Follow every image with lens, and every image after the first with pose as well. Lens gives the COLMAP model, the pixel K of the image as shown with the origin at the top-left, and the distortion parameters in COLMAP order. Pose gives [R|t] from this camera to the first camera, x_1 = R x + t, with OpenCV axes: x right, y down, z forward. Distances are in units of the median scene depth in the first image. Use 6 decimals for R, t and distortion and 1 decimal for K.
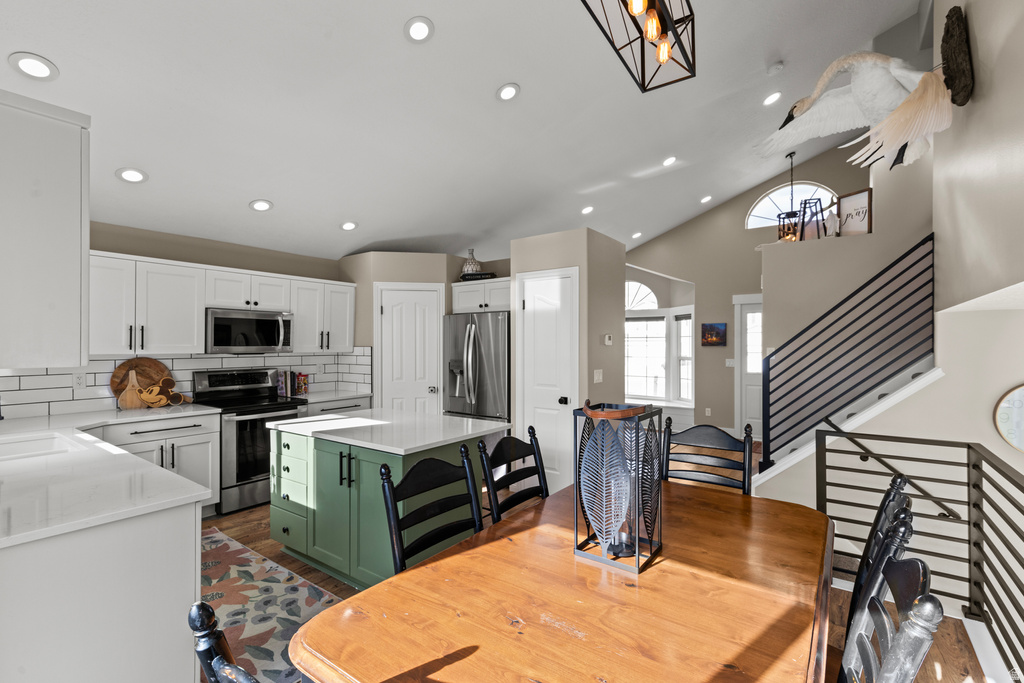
lens RADIAL K [[463.3, 0, 506.1], [0, 463.3, 347.6], [0, 0, 1]] dist [0.006715, 0.000996]
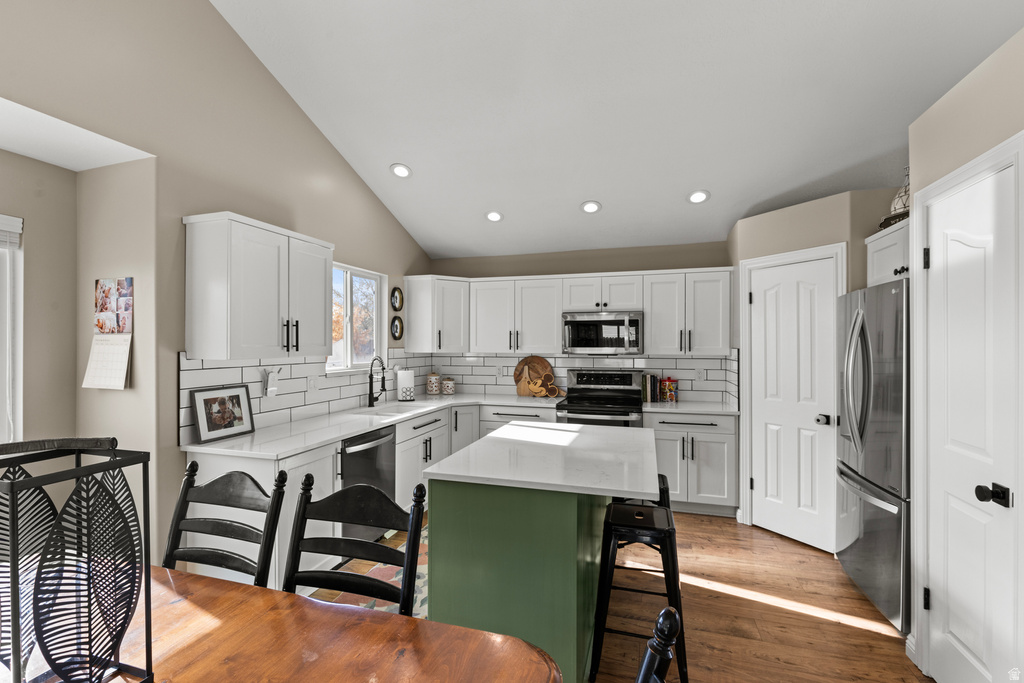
lens RADIAL K [[463.3, 0, 504.6], [0, 463.3, 342.3], [0, 0, 1]] dist [0.006715, 0.000996]
pose [[0.320465, -0.005892, -0.947242, 0.344593], [-0.006536, 0.999943, -0.008431, -0.003981], [0.947238, 0.008893, 0.320409, 0.478653]]
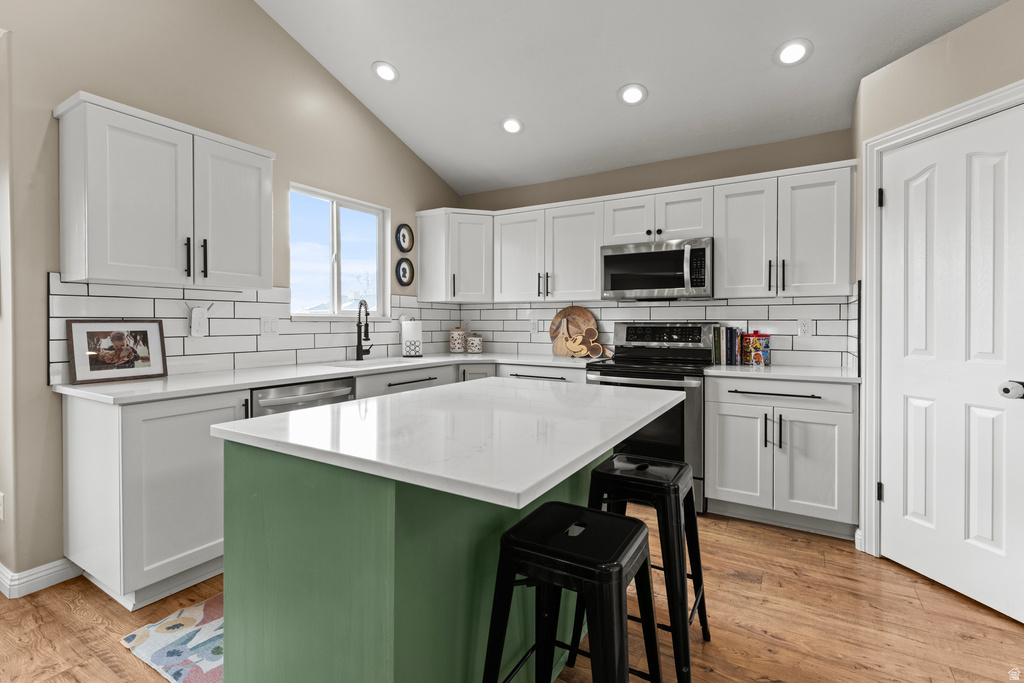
lens RADIAL K [[463.3, 0, 509.3], [0, 463.3, 327.0], [0, 0, 1]] dist [0.006715, 0.000996]
pose [[0.093737, 0.007944, -0.995565, 0.178263], [-0.010966, 0.999916, 0.006946, 0.055288], [0.995537, 0.010266, 0.093817, 0.702023]]
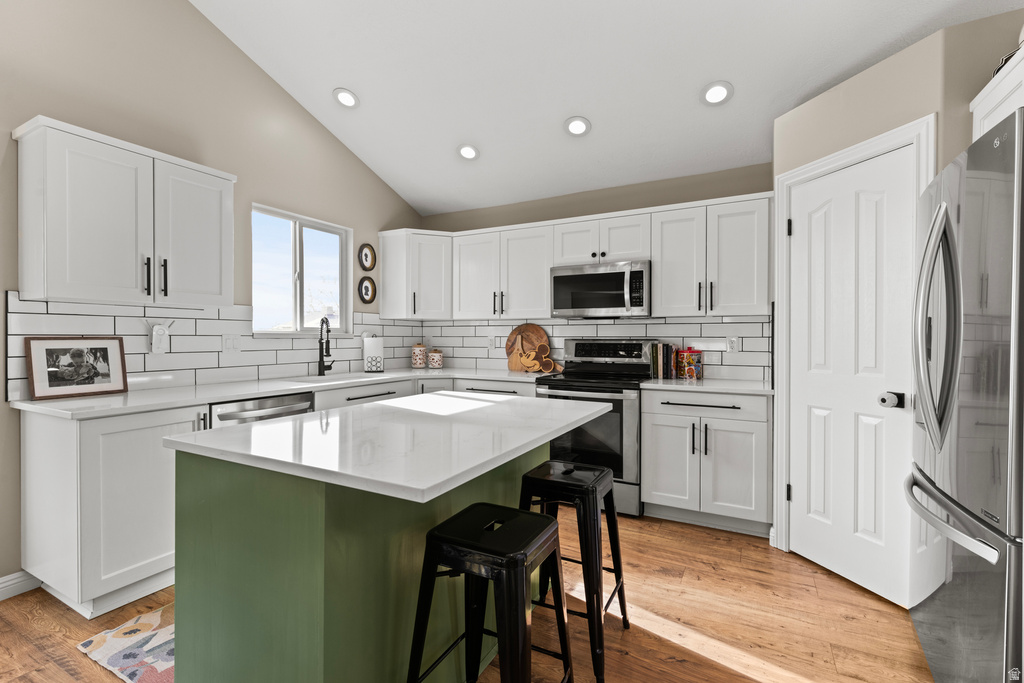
lens RADIAL K [[463.3, 0, 504.8], [0, 463.3, 339.0], [0, 0, 1]] dist [0.006715, 0.000996]
pose [[0.132222, 0.002587, -0.991217, 0.224873], [-0.010679, 0.999942, 0.001185, 0.050805], [0.991163, 0.010428, 0.132242, 0.739080]]
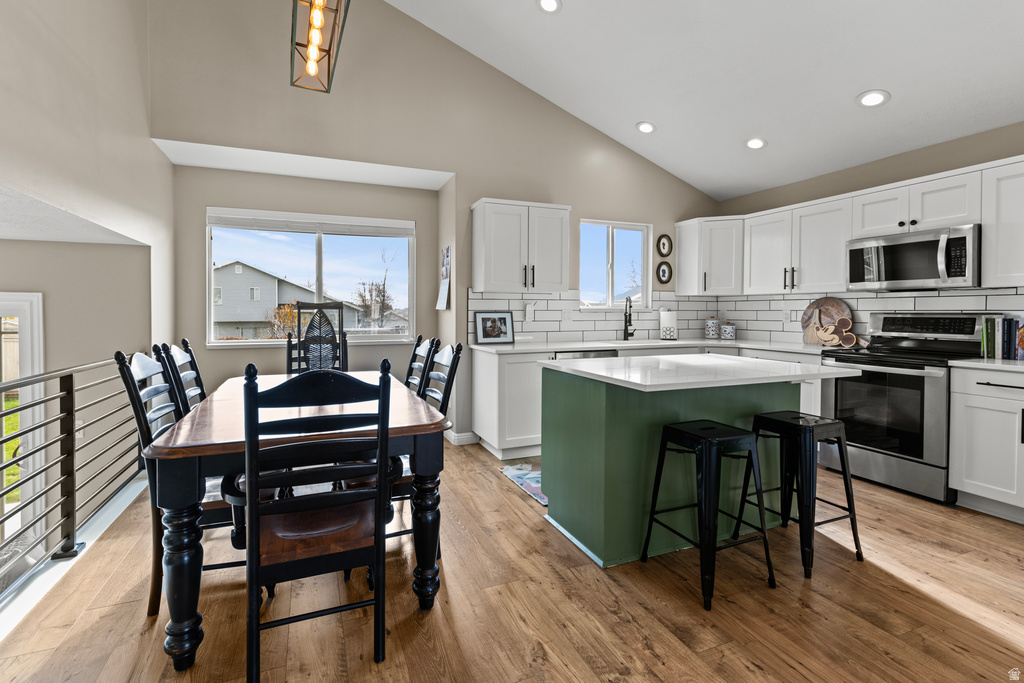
lens RADIAL K [[463.3, 0, 495.3], [0, 463.3, 321.2], [0, 0, 1]] dist [0.006715, 0.000996]
pose [[-0.528175, 0.018586, -0.848932, 0.452728], [-0.008428, 0.999596, 0.027129, 0.048514], [0.849094, 0.021484, -0.527805, 0.838530]]
